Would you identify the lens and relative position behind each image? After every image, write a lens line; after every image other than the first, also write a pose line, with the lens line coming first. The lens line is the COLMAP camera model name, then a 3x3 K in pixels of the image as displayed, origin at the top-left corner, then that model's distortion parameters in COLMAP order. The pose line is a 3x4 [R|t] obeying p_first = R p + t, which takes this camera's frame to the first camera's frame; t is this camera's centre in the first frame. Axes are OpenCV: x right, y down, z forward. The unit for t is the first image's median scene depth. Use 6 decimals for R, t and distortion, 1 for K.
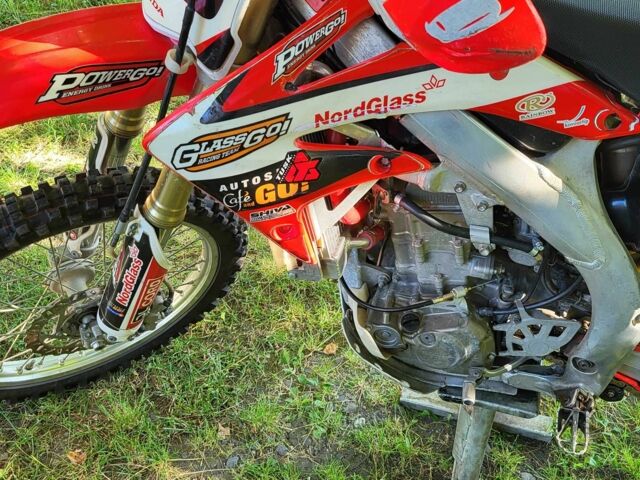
lens RADIAL K [[773.1, 0, 320.0], [0, 773.1, 240.0], [0, 0, 1]] dist [0.023804, 0.027136]
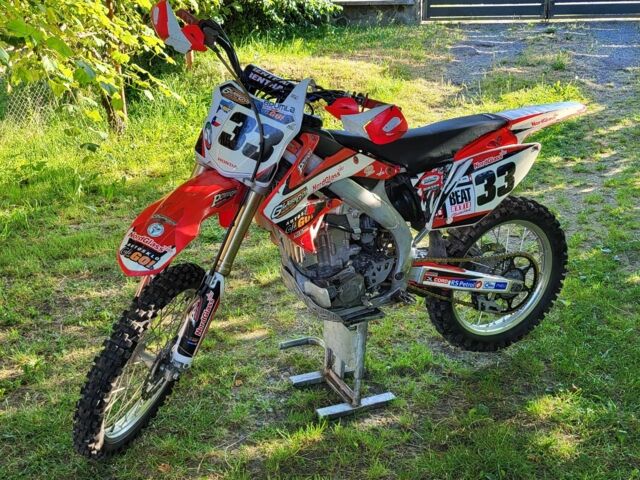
lens RADIAL K [[773.1, 0, 320.0], [0, 773.1, 240.0], [0, 0, 1]] dist [0.023804, 0.027136]
pose [[0.742504, -0.213064, 0.635052, -1.642343], [0.416892, 0.889059, -0.189145, 0.495646], [-0.524298, 0.405189, 0.748955, -0.897396]]
